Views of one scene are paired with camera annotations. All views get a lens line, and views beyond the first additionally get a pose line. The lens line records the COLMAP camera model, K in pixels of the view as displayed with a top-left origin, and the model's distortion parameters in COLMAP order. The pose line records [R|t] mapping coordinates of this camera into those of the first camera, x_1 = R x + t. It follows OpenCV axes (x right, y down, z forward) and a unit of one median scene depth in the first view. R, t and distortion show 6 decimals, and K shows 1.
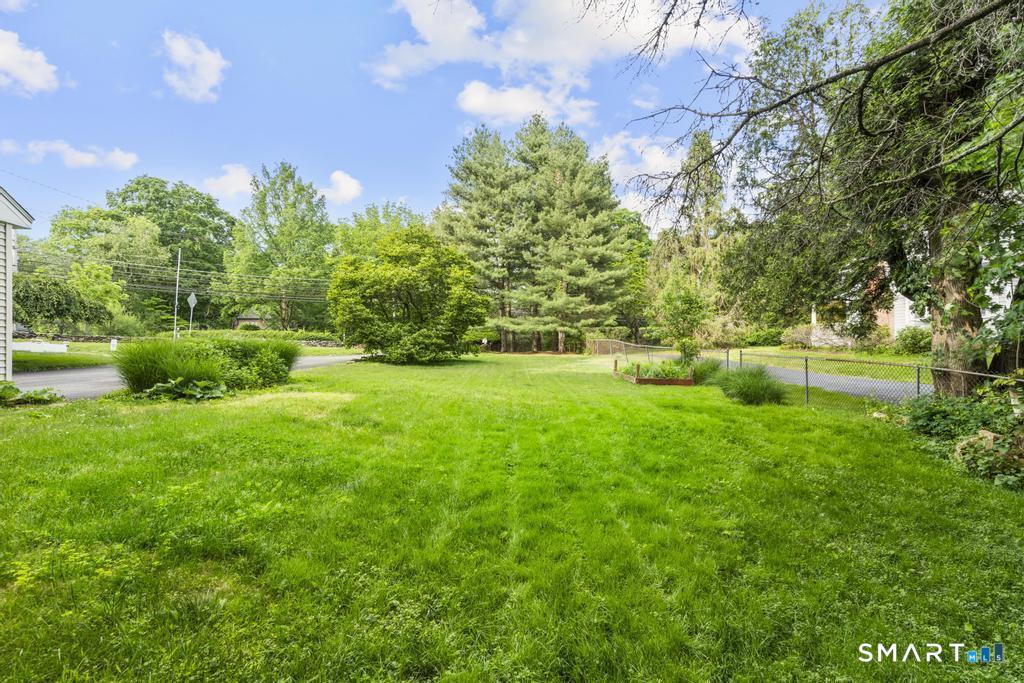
lens RADIAL K [[469.1, 0, 517.8], [0, 469.1, 342.7], [0, 0, 1]] dist [0.001300, 0.000665]
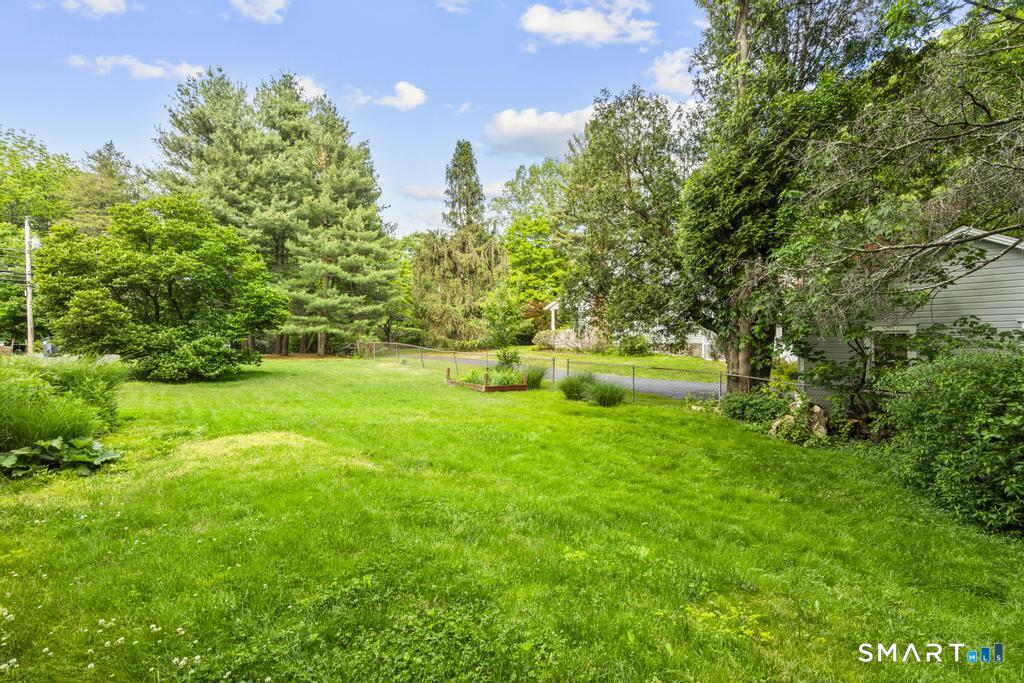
lens RADIAL K [[497.5, 0, 520.4], [0, 497.5, 336.3], [0, 0, 1]] dist [0.022160, 0.000280]
pose [[0.817525, 0.005083, 0.575871, -0.157427], [-0.004016, 0.999987, -0.003126, -0.016009], [-0.575880, 0.000243, 0.817534, 0.019033]]
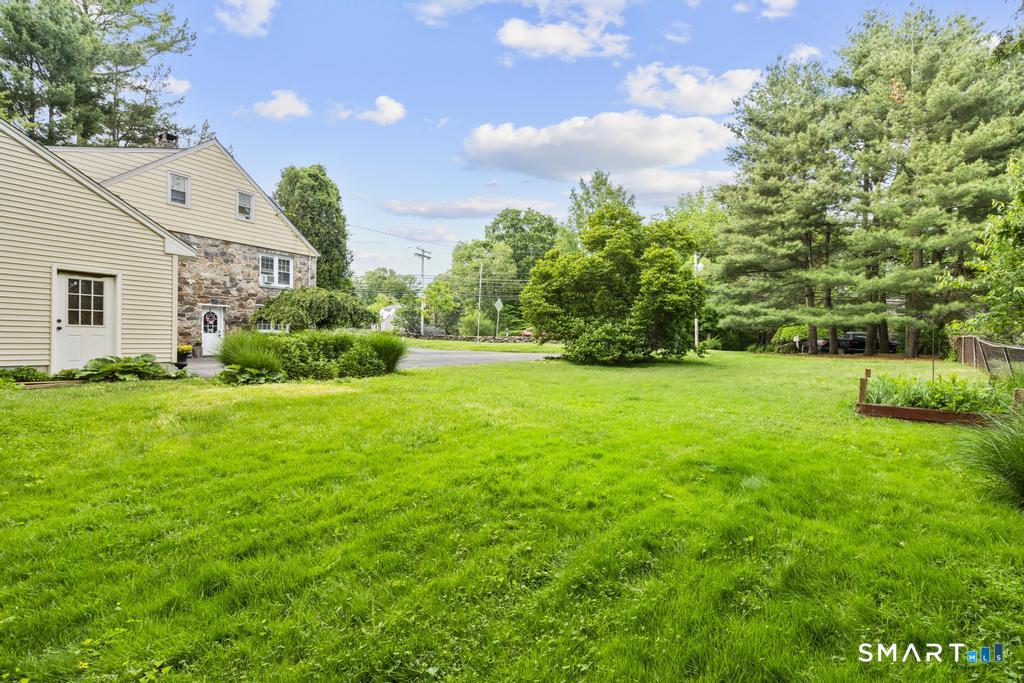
lens RADIAL K [[469.1, 0, 517.8], [0, 469.1, 342.7], [0, 0, 1]] dist [0.001300, 0.000665]
pose [[0.725415, 0.004362, -0.688298, 0.162719], [-0.003823, 0.999990, 0.002308, 0.003047], [0.688301, 0.000957, 0.725424, 0.164601]]
